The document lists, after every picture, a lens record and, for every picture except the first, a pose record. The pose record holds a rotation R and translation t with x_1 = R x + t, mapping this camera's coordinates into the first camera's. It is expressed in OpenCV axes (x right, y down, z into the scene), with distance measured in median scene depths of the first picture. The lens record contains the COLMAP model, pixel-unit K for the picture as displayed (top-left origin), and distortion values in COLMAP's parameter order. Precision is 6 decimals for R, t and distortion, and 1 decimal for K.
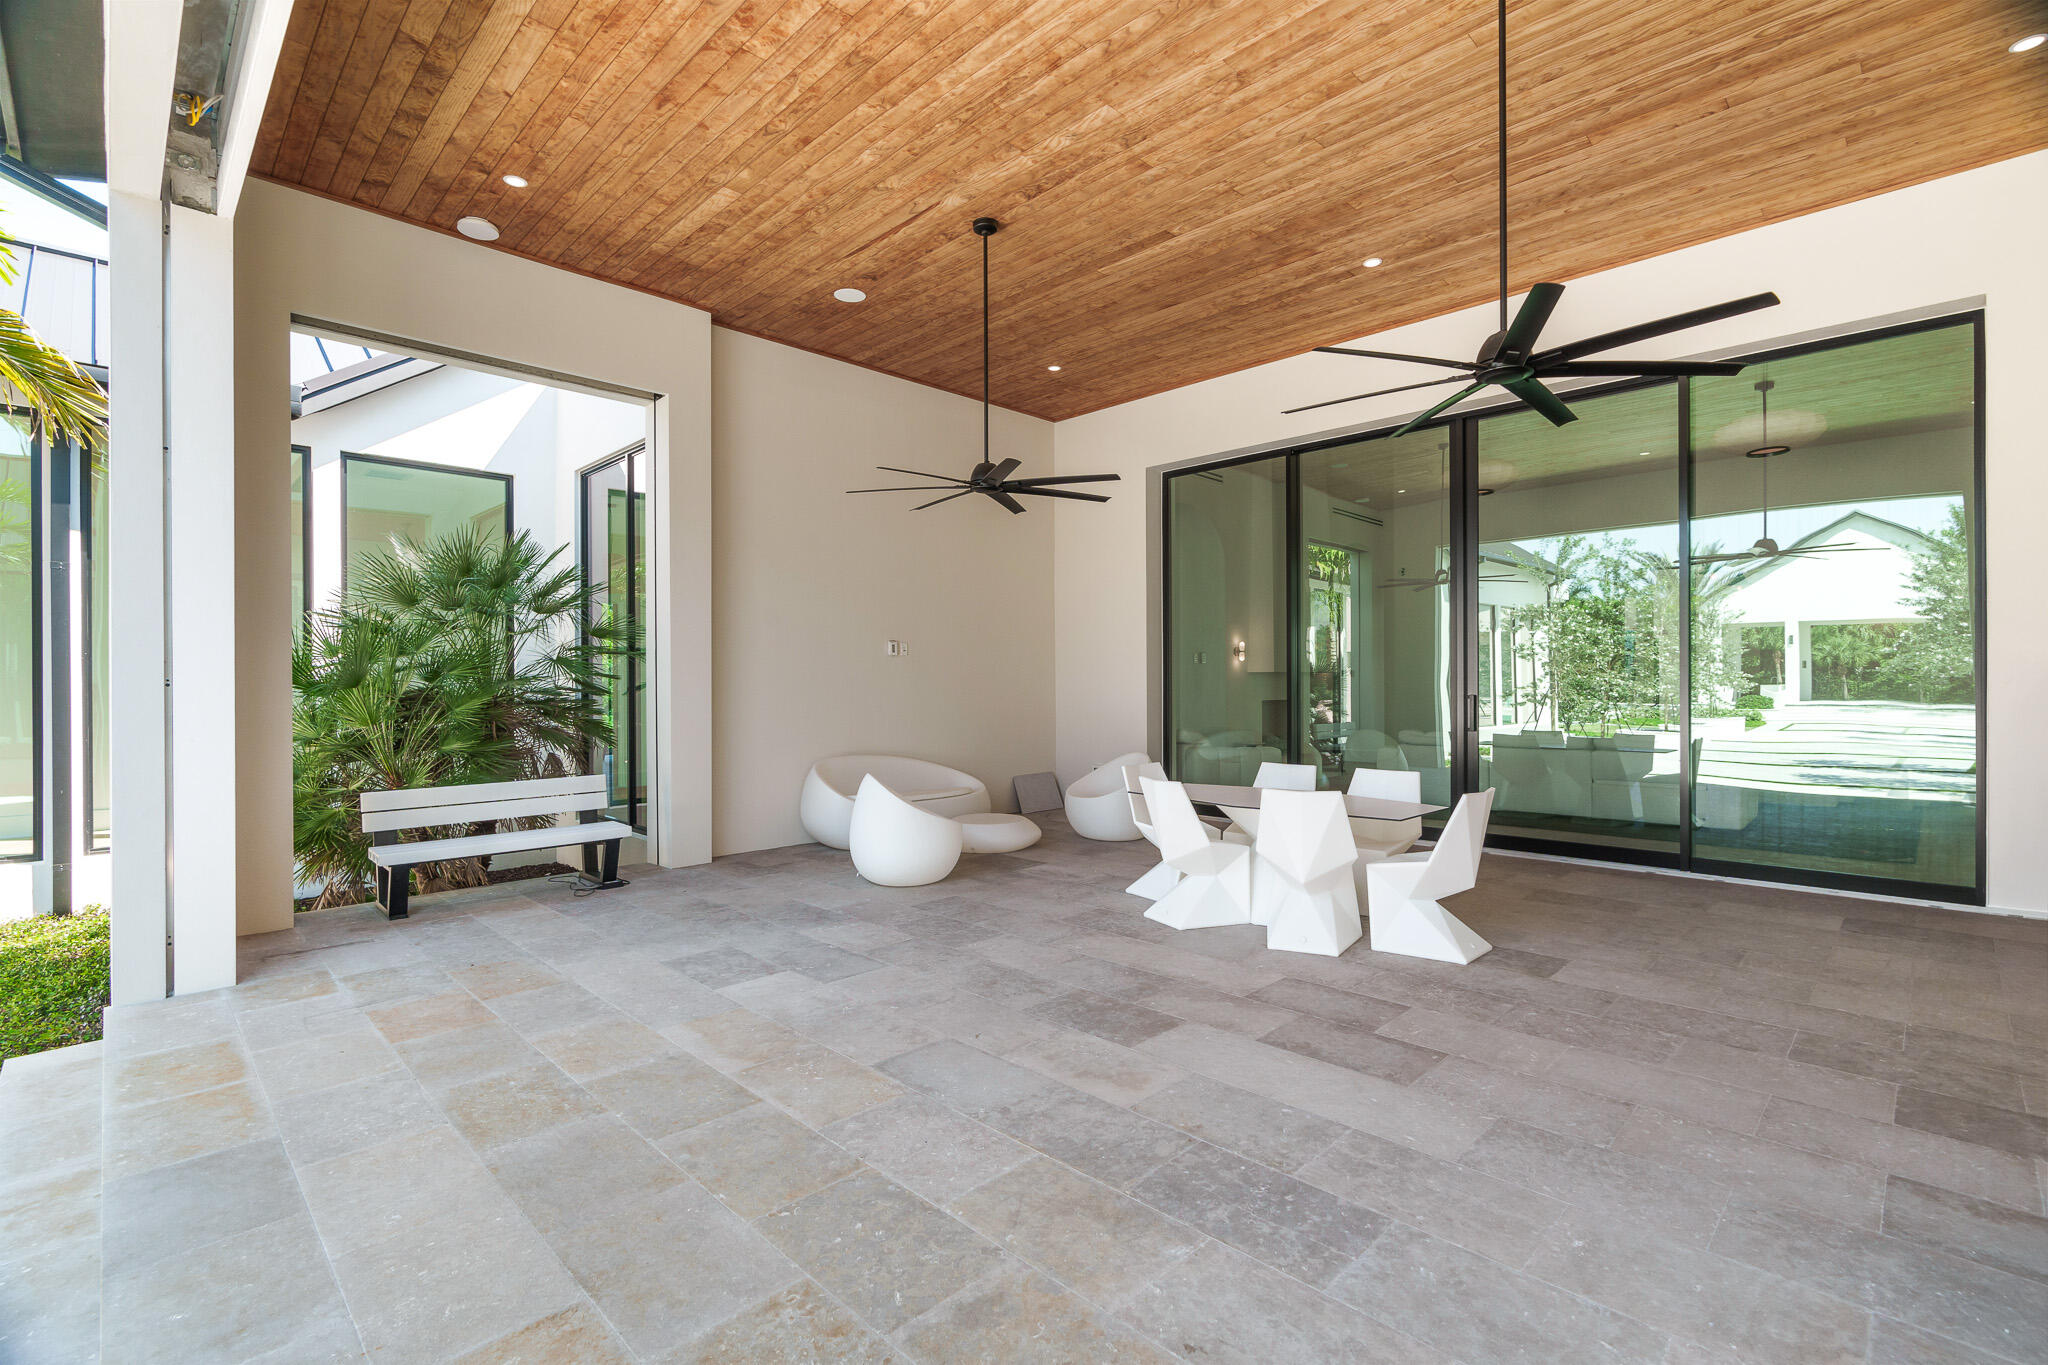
lens RADIAL K [[935.3, 0, 1009.7], [0, 935.3, 685.4], [0, 0, 1]] dist [0.001896, 0.002550]
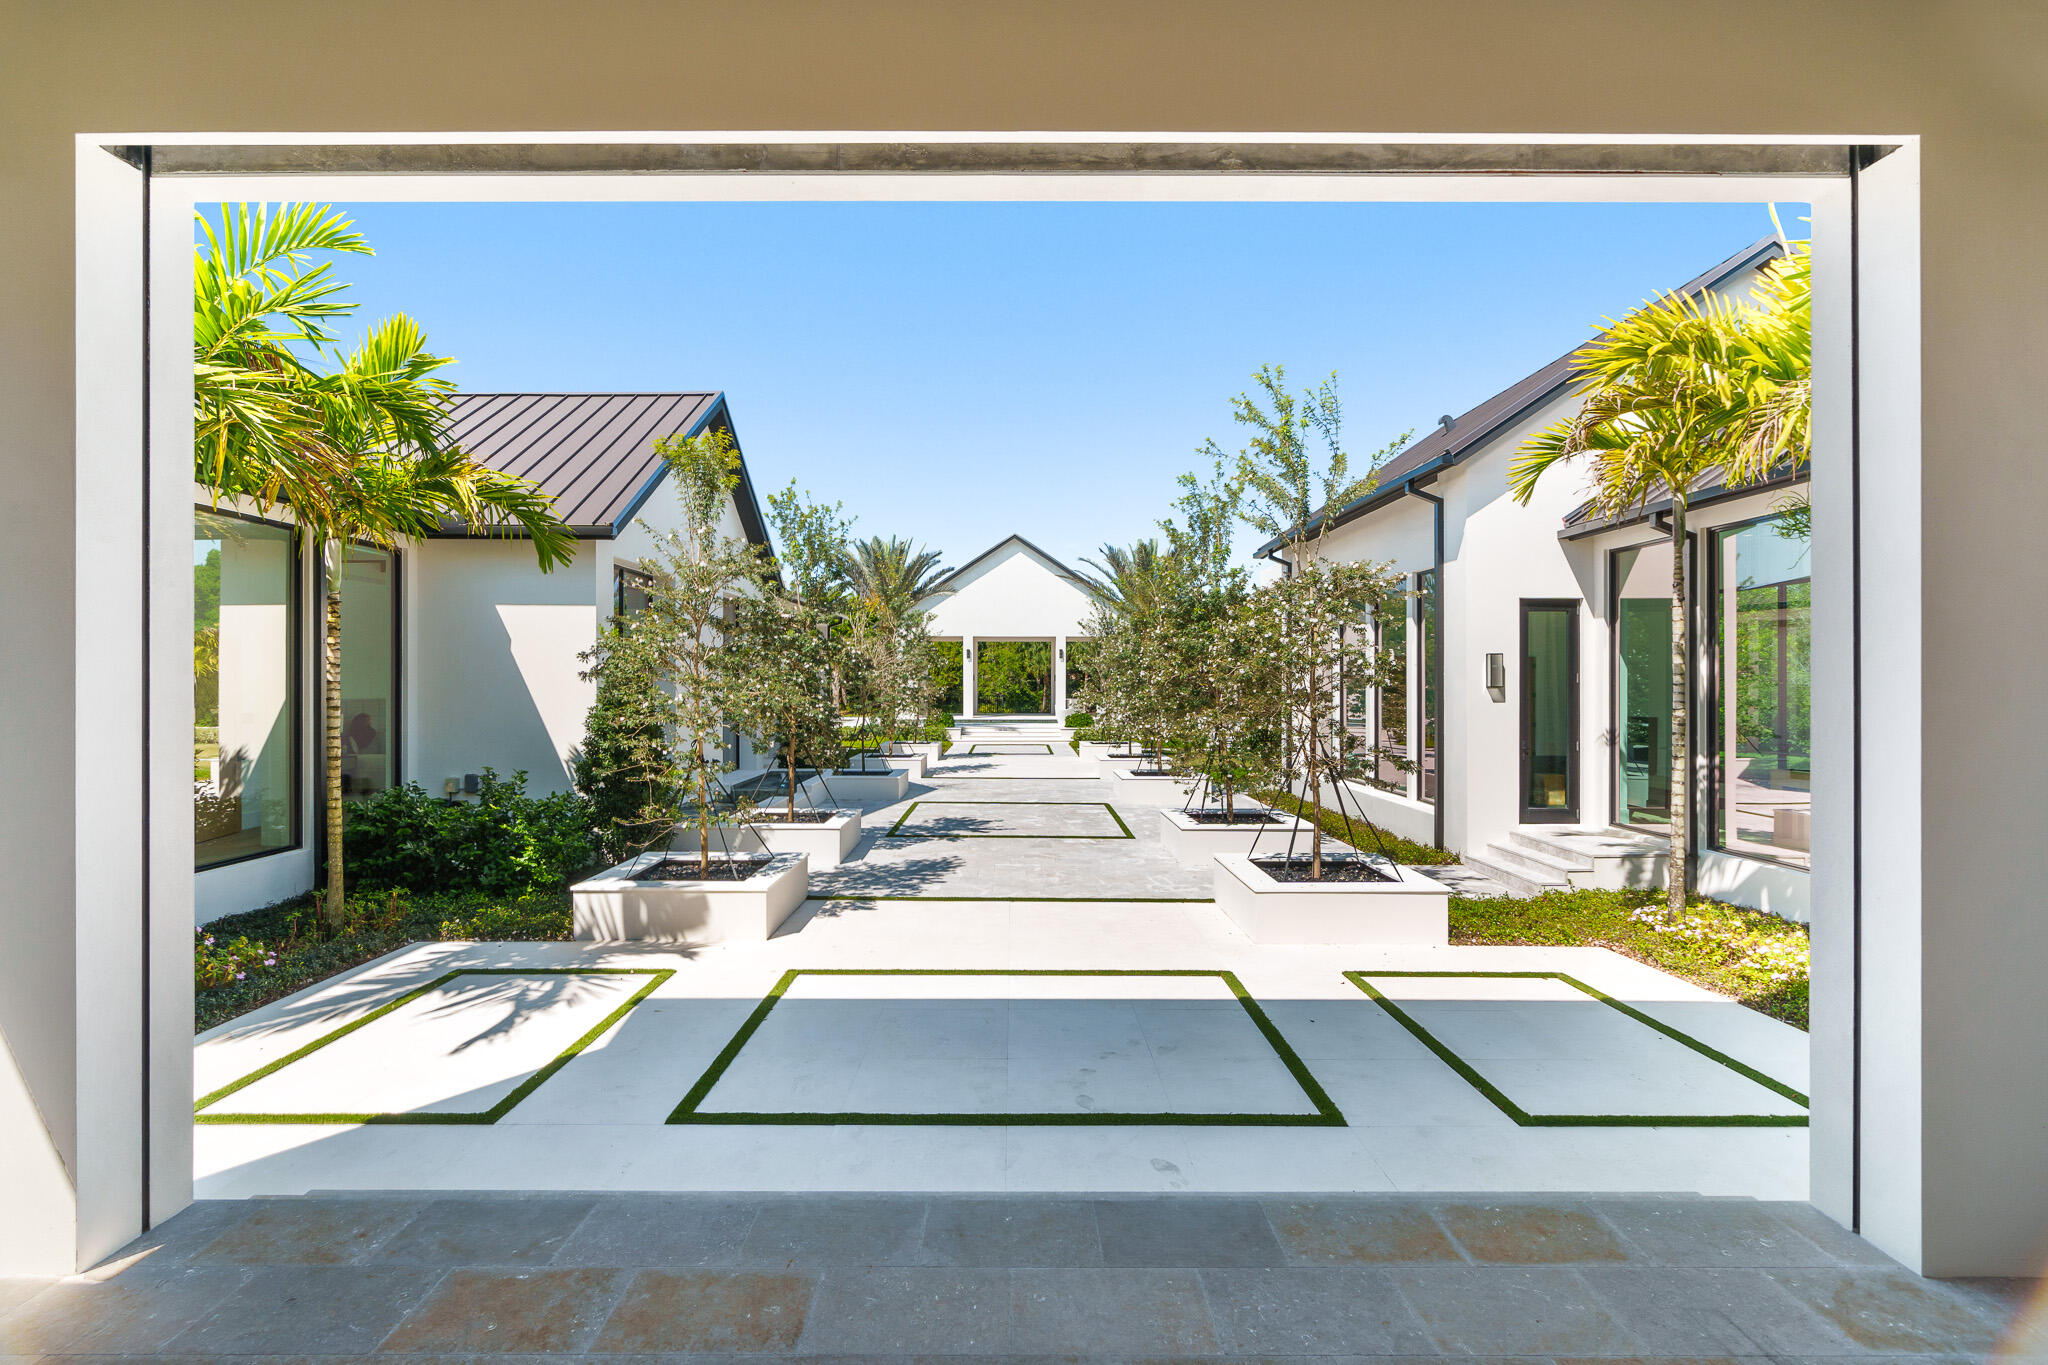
lens RADIAL K [[935.3, 0, 1018.2], [0, 935.3, 687.3], [0, 0, 1]] dist [0.001896, 0.002550]
pose [[-0.698541, 0.003284, -0.715562, 0.061022], [0.003869, 0.999992, 0.000812, -0.060427], [0.715559, -0.002201, -0.698549, 0.588509]]
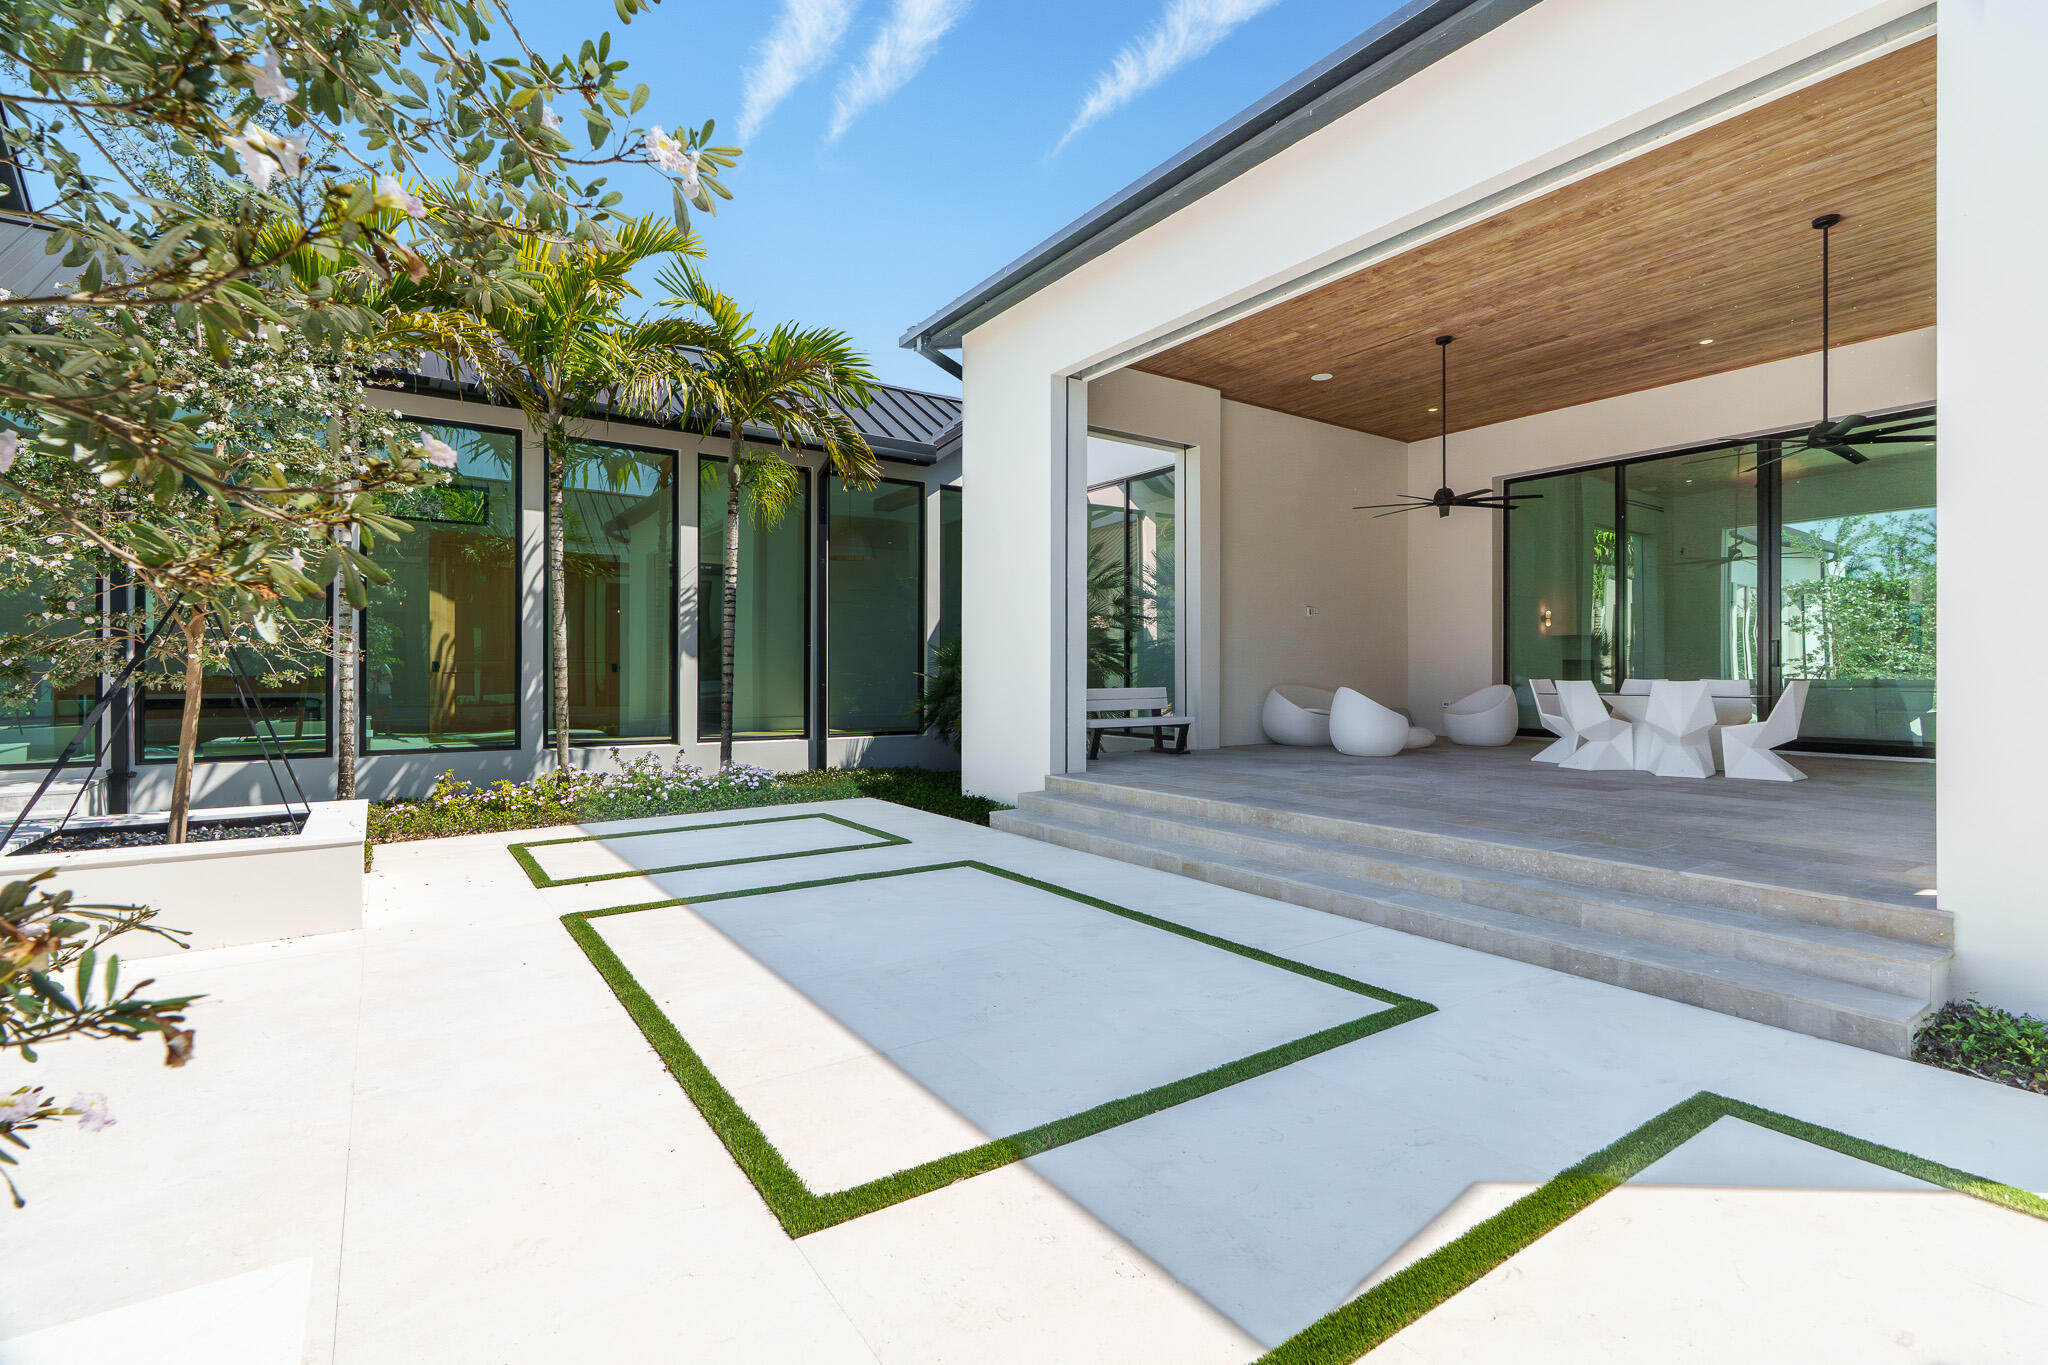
lens RADIAL K [[935.3, 0, 1025.5], [0, 935.3, 672.1], [0, 0, 1]] dist [0.001896, 0.002550]
pose [[0.984420, 0.007063, -0.175690, -0.361546], [-0.007189, 0.999974, -0.000082, 0.067200], [0.175685, 0.001344, 0.984446, -0.570223]]
